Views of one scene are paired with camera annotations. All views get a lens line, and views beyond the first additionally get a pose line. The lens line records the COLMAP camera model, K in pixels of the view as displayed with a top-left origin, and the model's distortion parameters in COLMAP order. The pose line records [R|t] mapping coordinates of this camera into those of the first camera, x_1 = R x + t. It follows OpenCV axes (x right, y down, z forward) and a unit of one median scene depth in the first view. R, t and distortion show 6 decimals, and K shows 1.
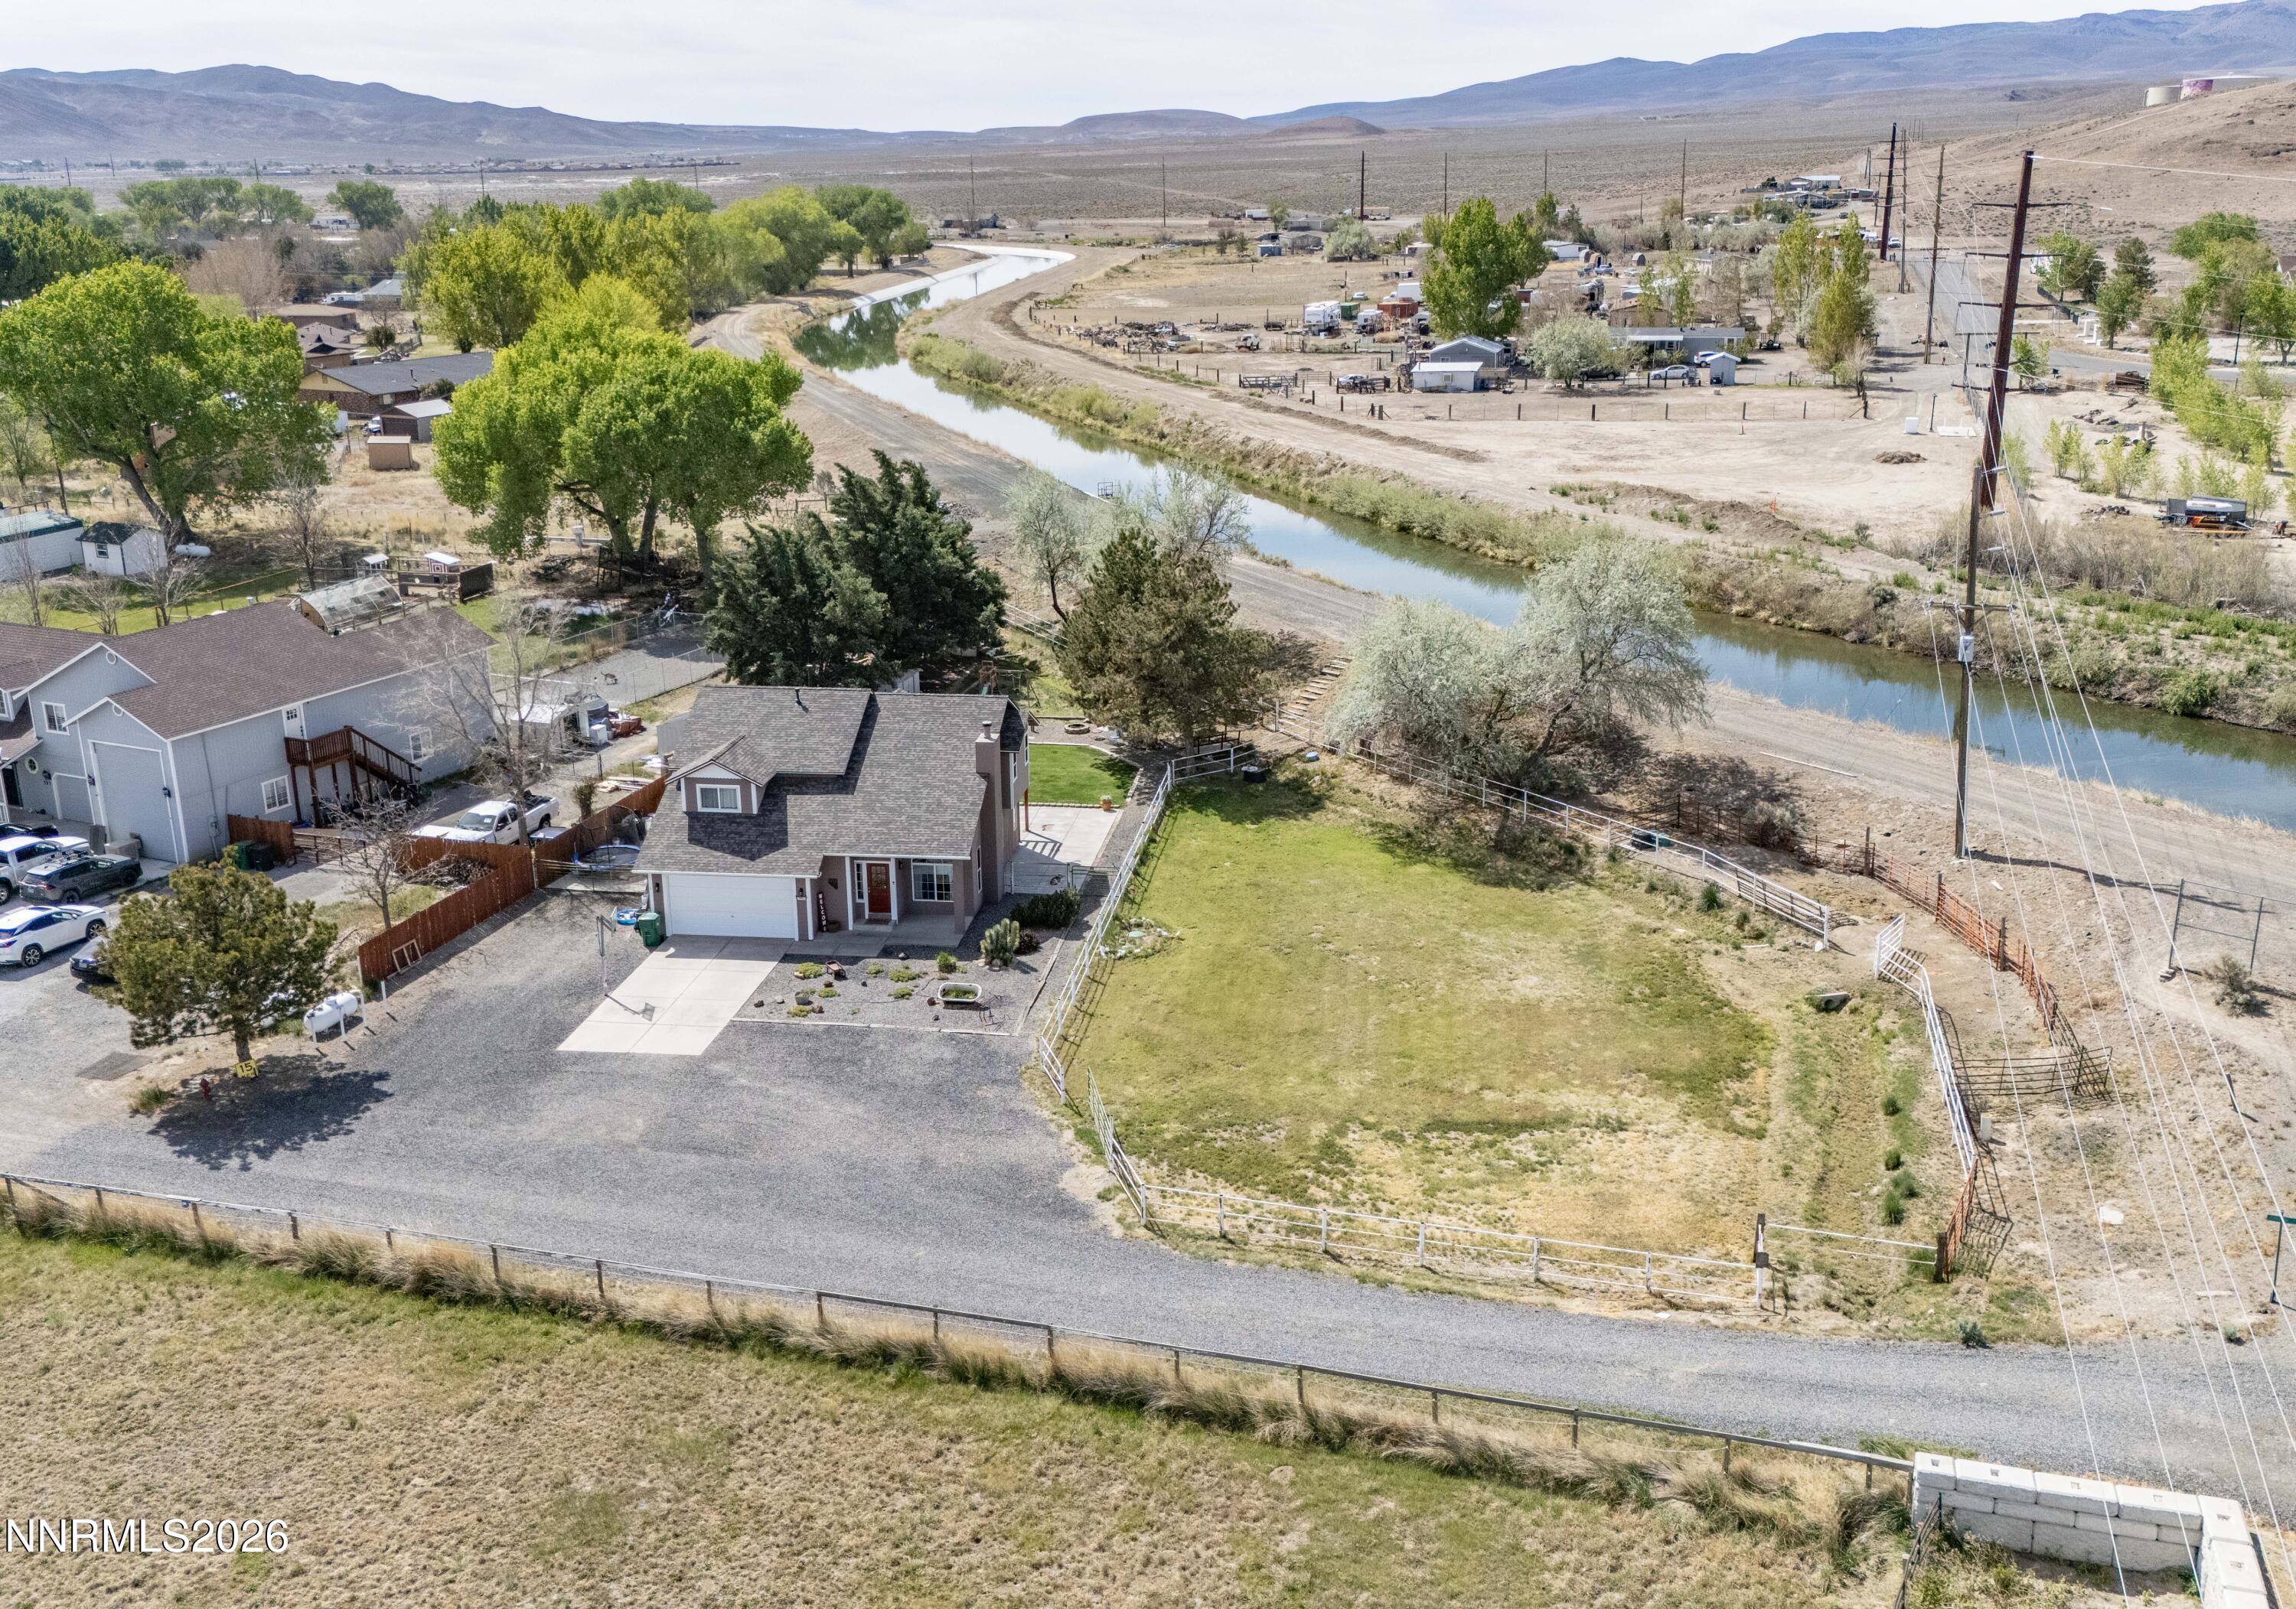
lens RADIAL K [[2097.5, 0, 1150.5], [0, 2097.5, 798.4], [0, 0, 1]] dist [0.048143, 0.000000]
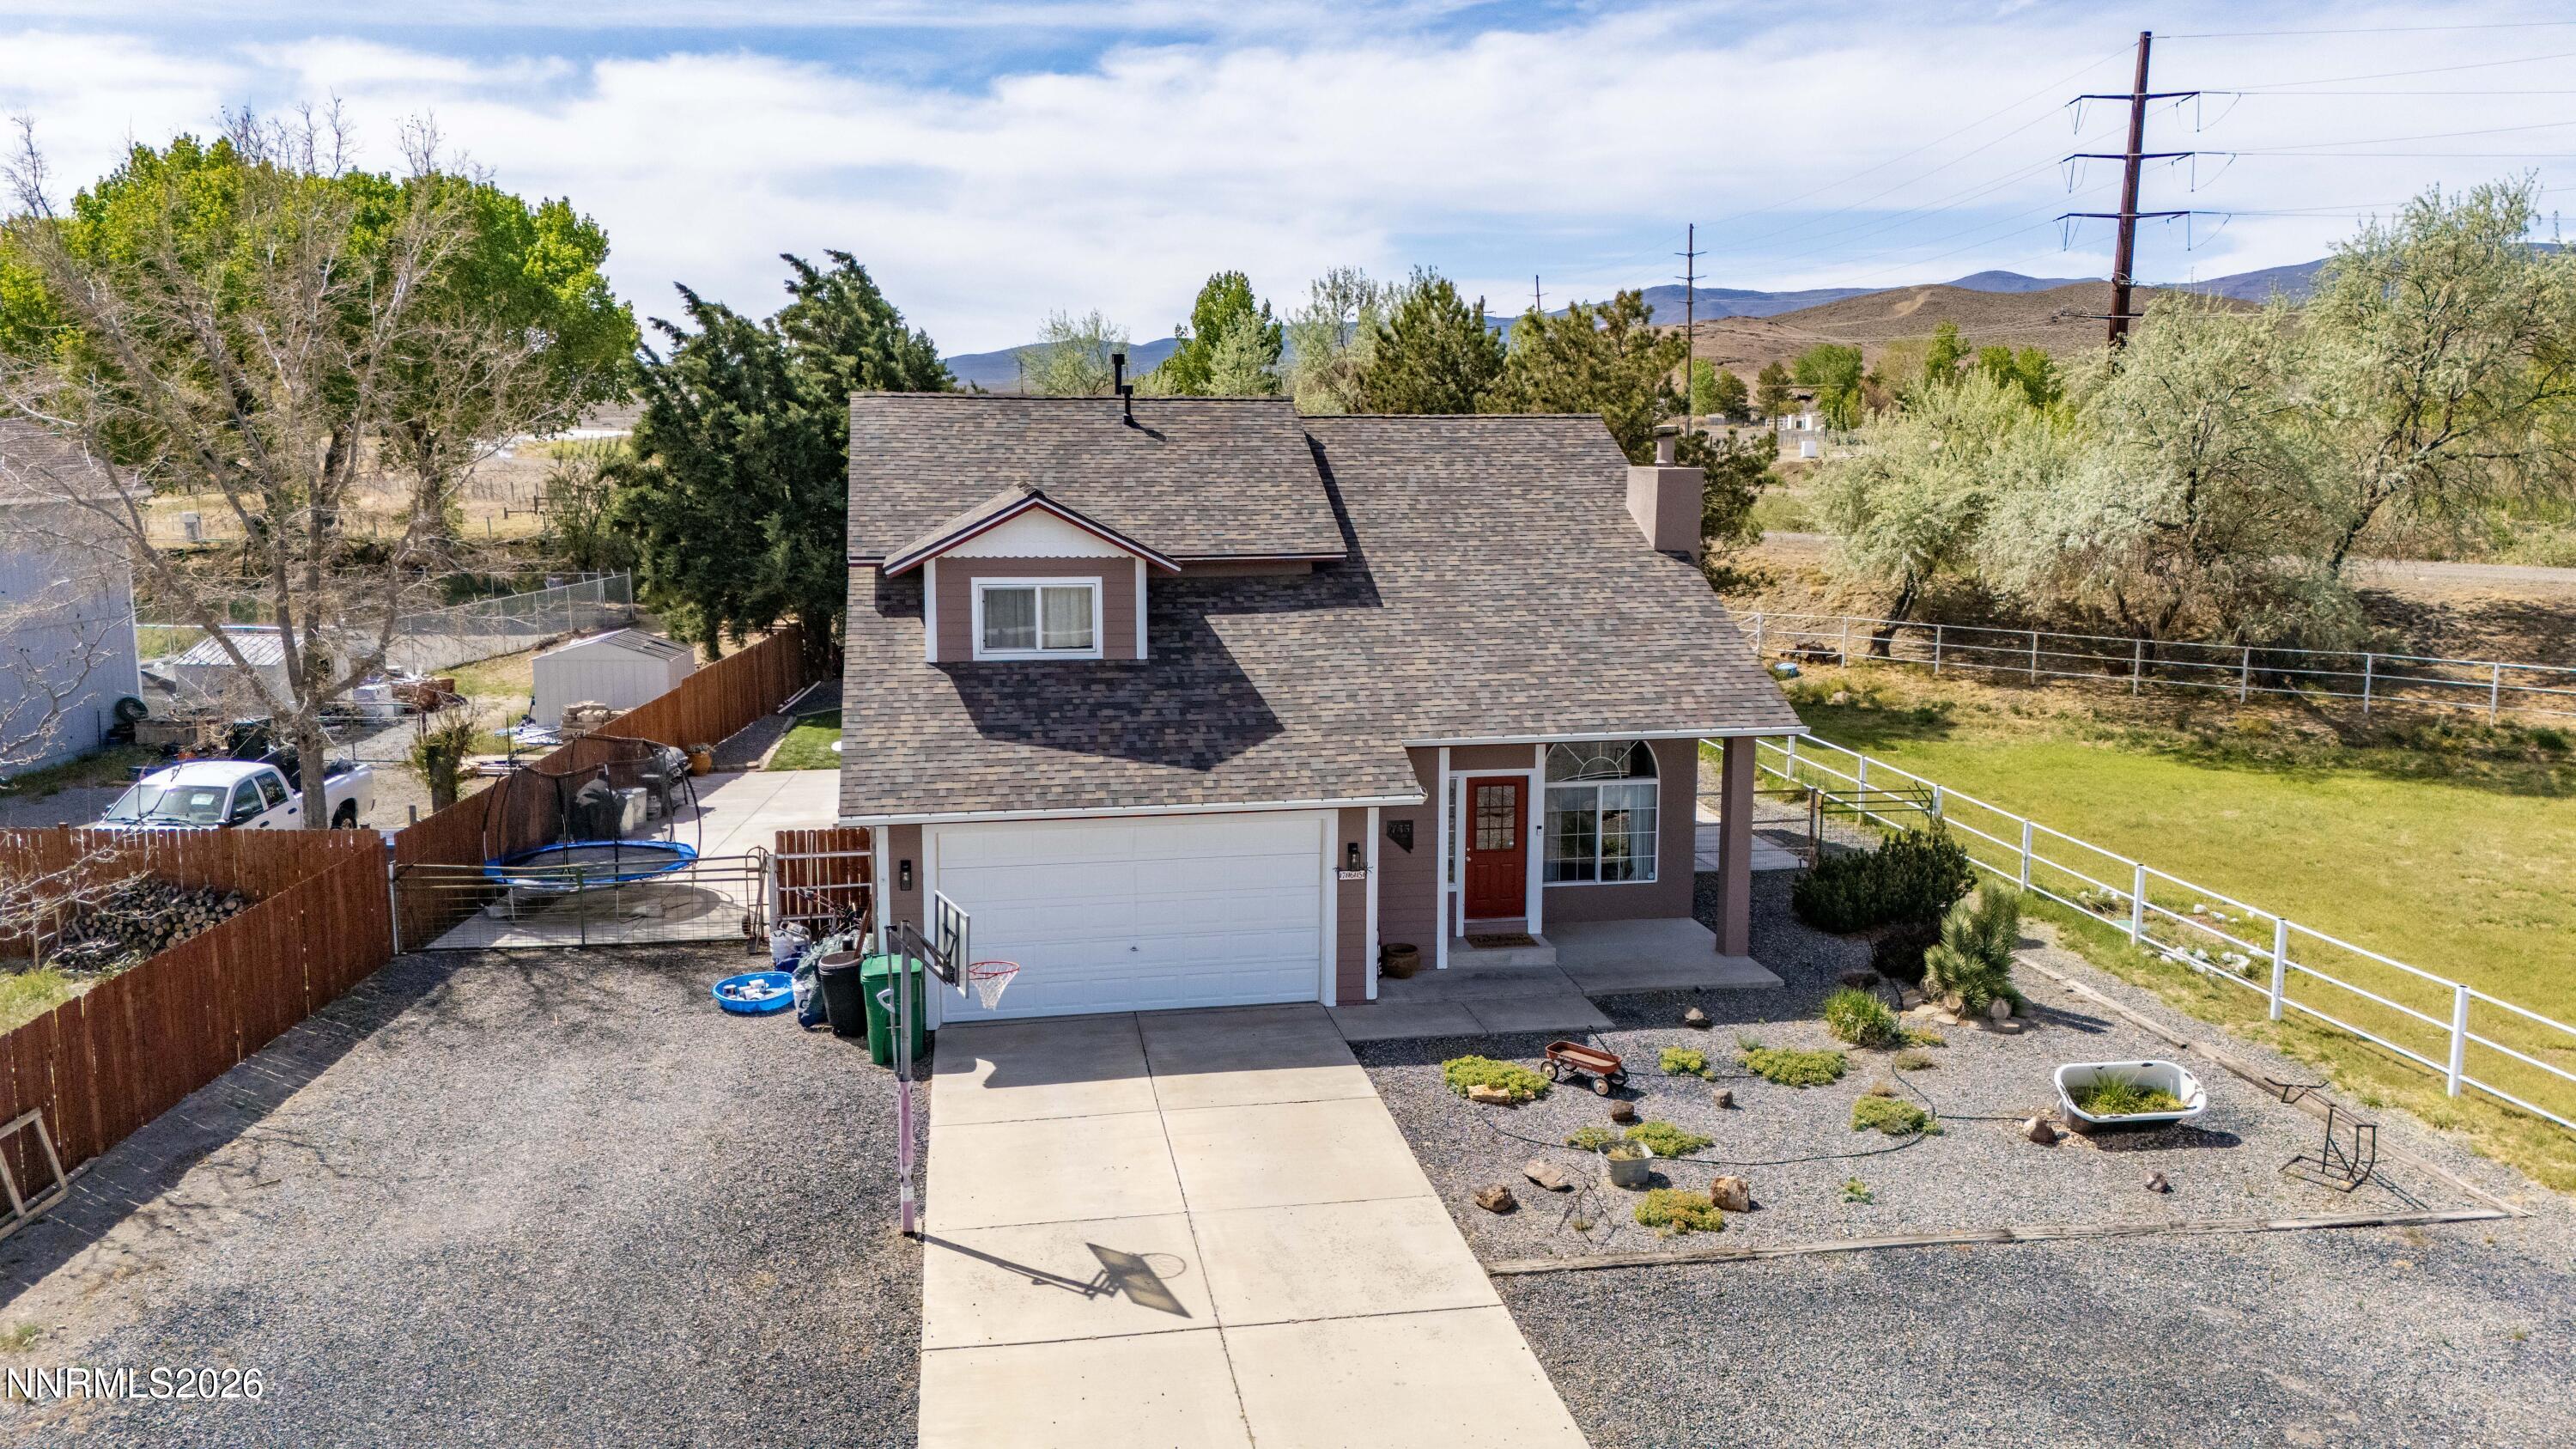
lens RADIAL K [[1883.6, 0, 1270.7], [0, 1883.6, 719.0], [0, 0, 1]] dist [0.064533, -0.052803]
pose [[0.952141, -0.035548, 0.303584, -0.263853], [0.077407, 0.988880, -0.126980, 0.058734], [-0.295694, 0.144402, 0.944305, 0.698116]]
